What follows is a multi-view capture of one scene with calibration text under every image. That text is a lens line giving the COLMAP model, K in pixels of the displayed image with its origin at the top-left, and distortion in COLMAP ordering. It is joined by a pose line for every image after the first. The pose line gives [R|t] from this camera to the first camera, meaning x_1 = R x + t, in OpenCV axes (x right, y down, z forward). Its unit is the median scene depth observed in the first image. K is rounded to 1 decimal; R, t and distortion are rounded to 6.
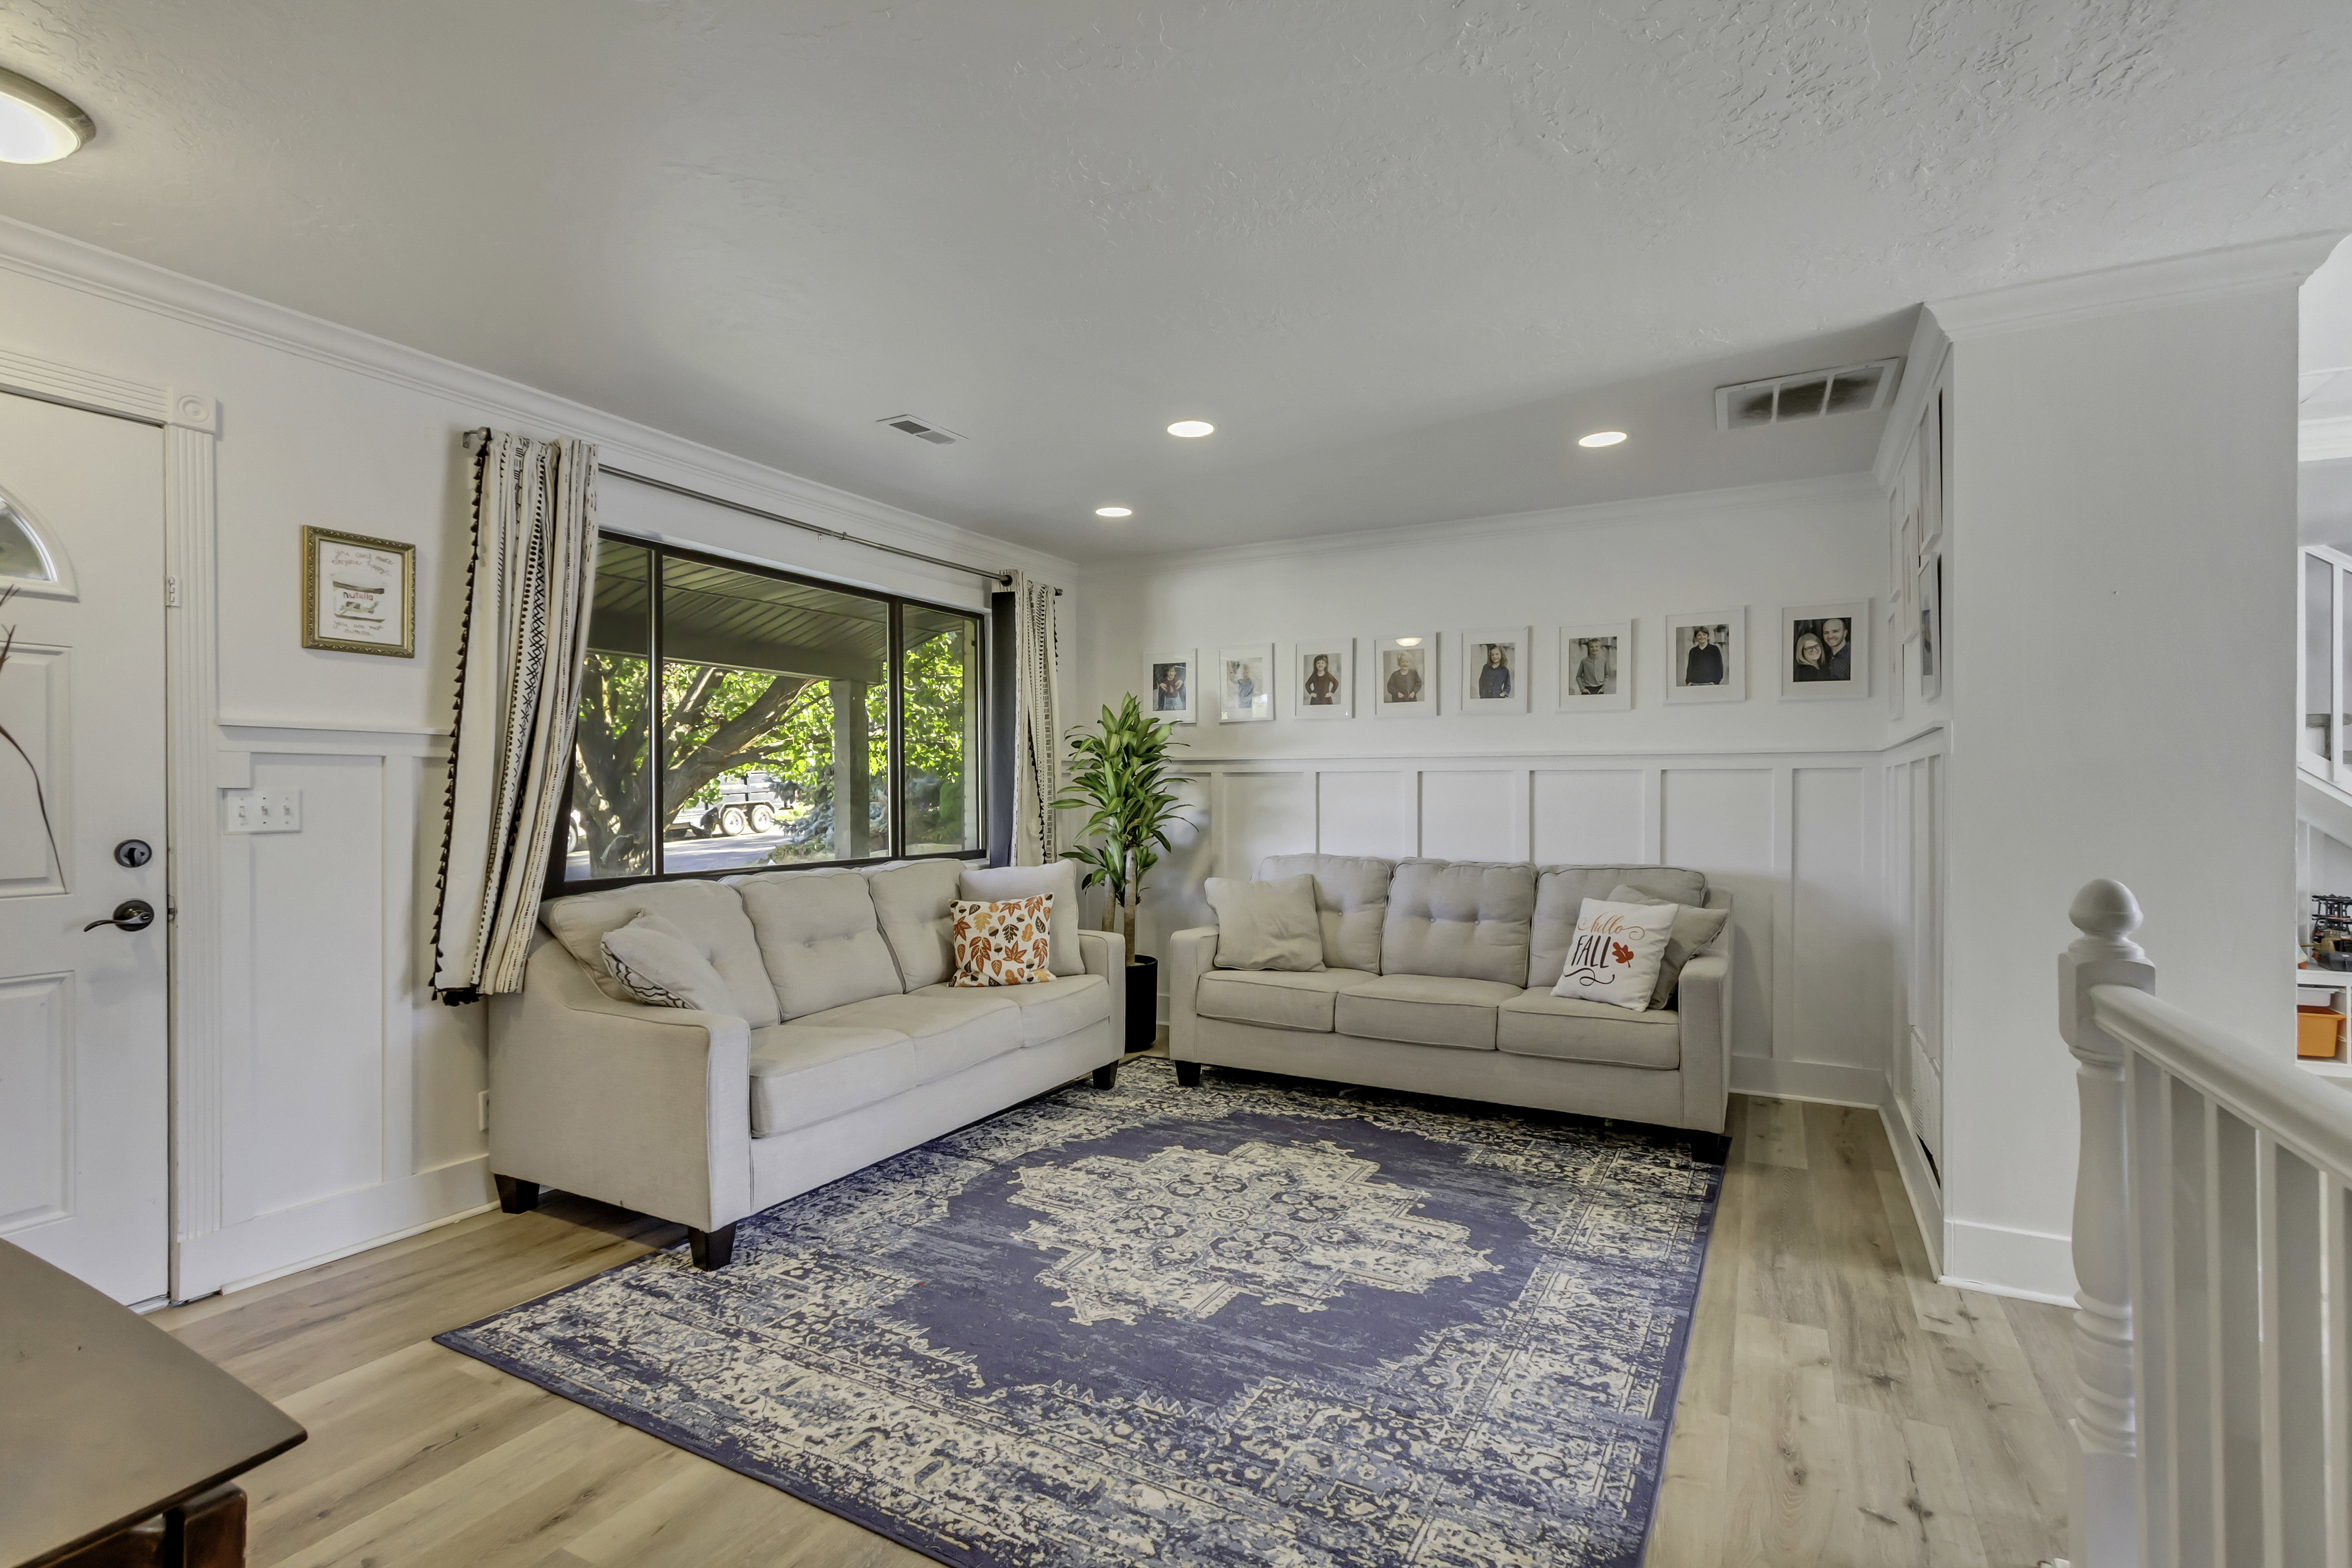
lens RADIAL K [[1106.3, 0, 1176.0], [0, 1106.3, 784.0], [0, 0, 1]] dist [0.004339, 0.000553]
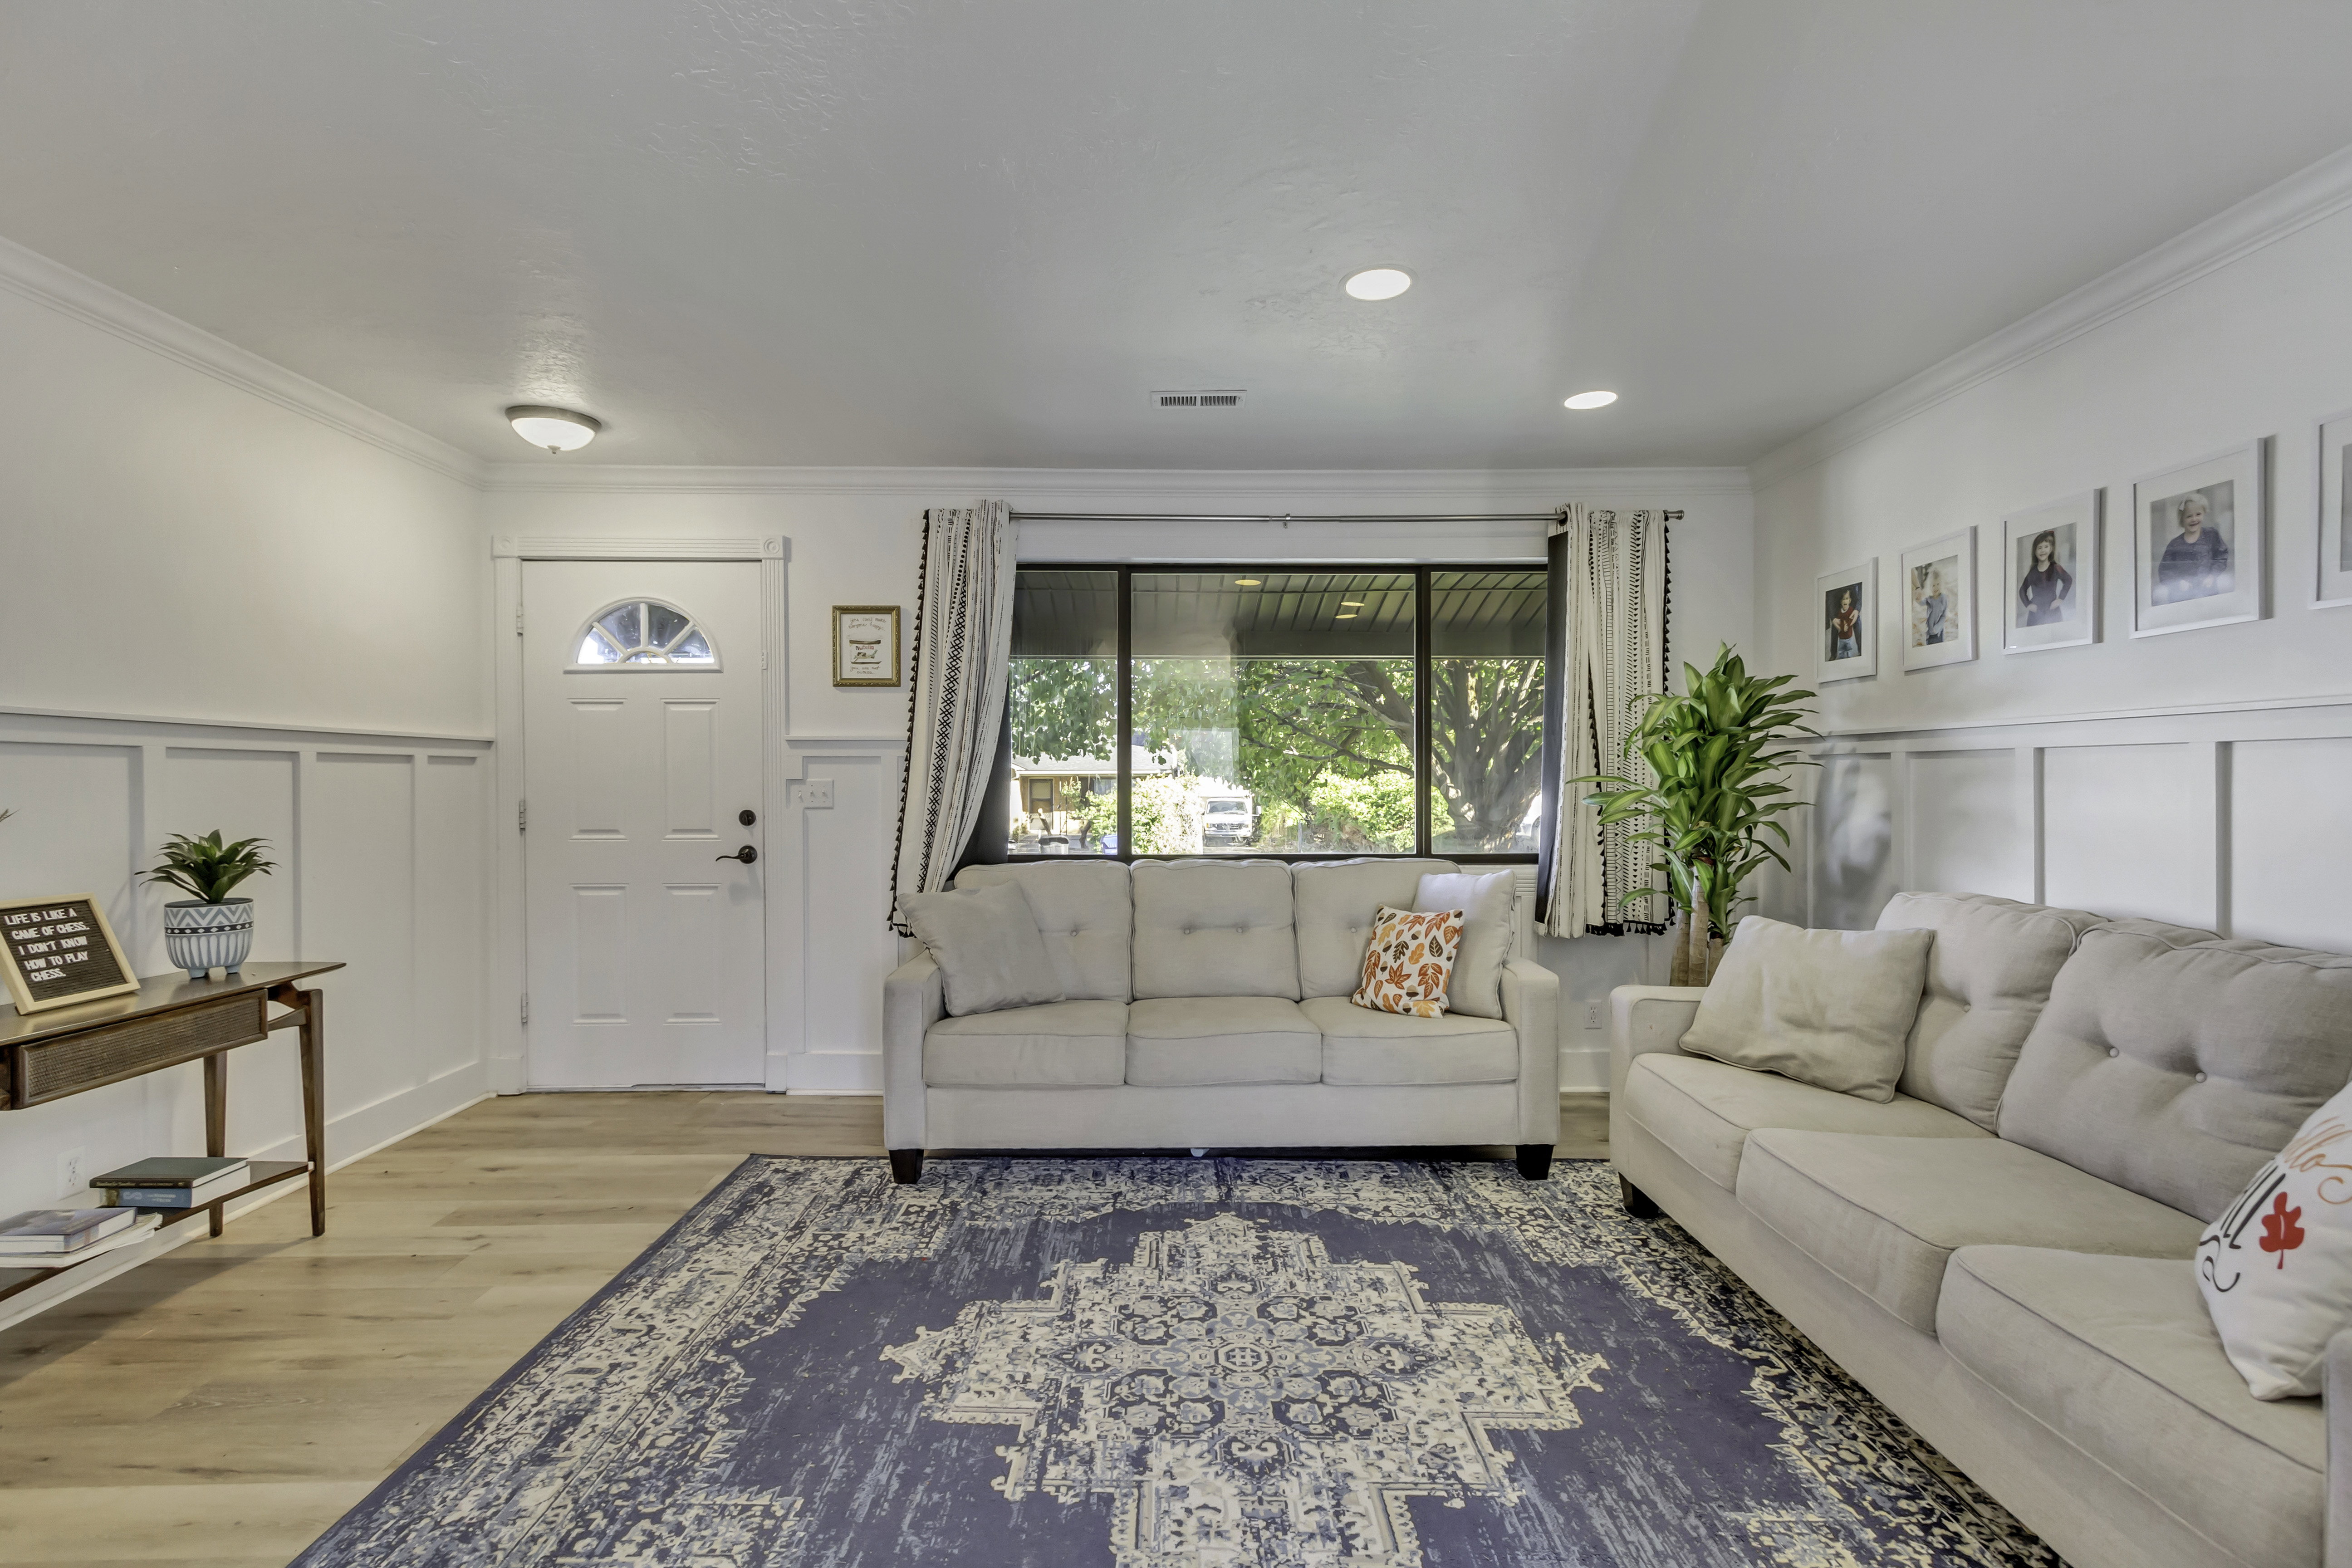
lens RADIAL K [[1082.9, 0, 1172.9], [0, 1082.9, 785.5], [0, 0, 1]] dist [0.016077, -0.010939]
pose [[0.483853, 0.004005, -0.875140, 0.596621], [0.004826, 0.999962, 0.007244, 0.002951], [0.875136, -0.007729, 0.483815, 0.557176]]
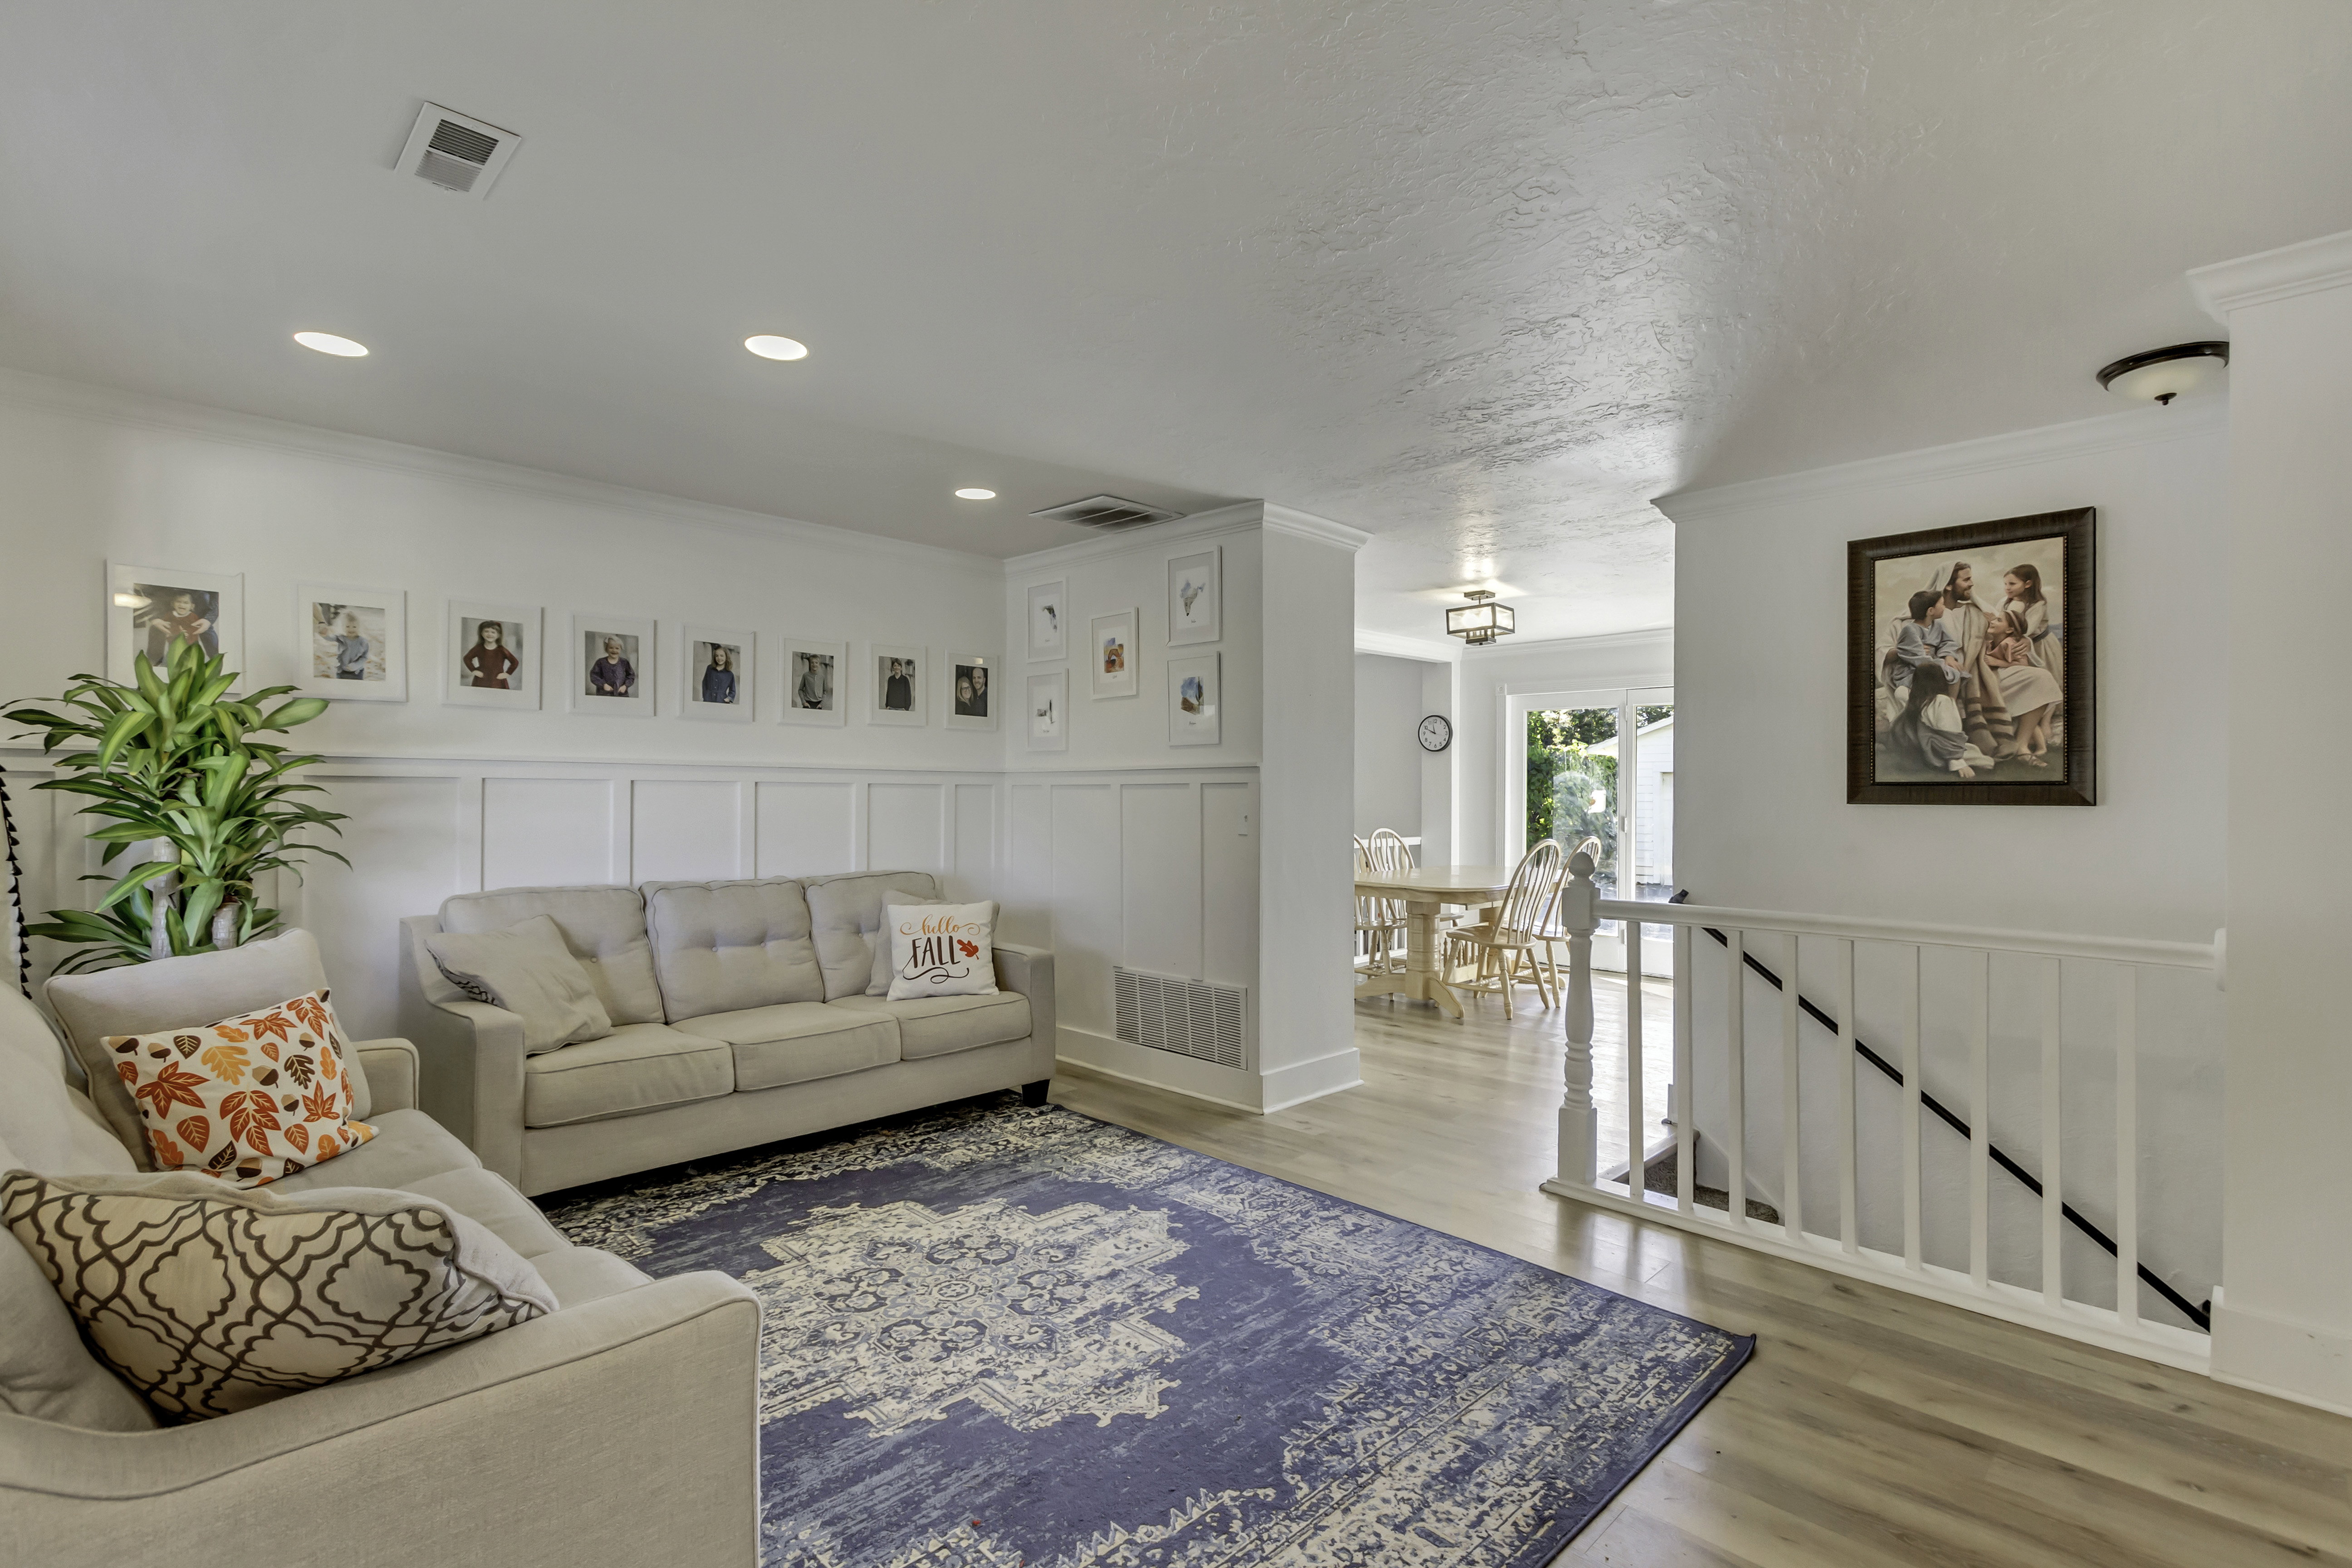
lens RADIAL K [[1082.9, 0, 1172.9], [0, 1082.9, 785.5], [0, 0, 1]] dist [0.016077, -0.010939]
pose [[0.286458, 0.010141, 0.958039, -0.668096], [-0.011526, 0.999908, -0.007138, -0.009204], [-0.958024, -0.008998, 0.286548, 0.534458]]
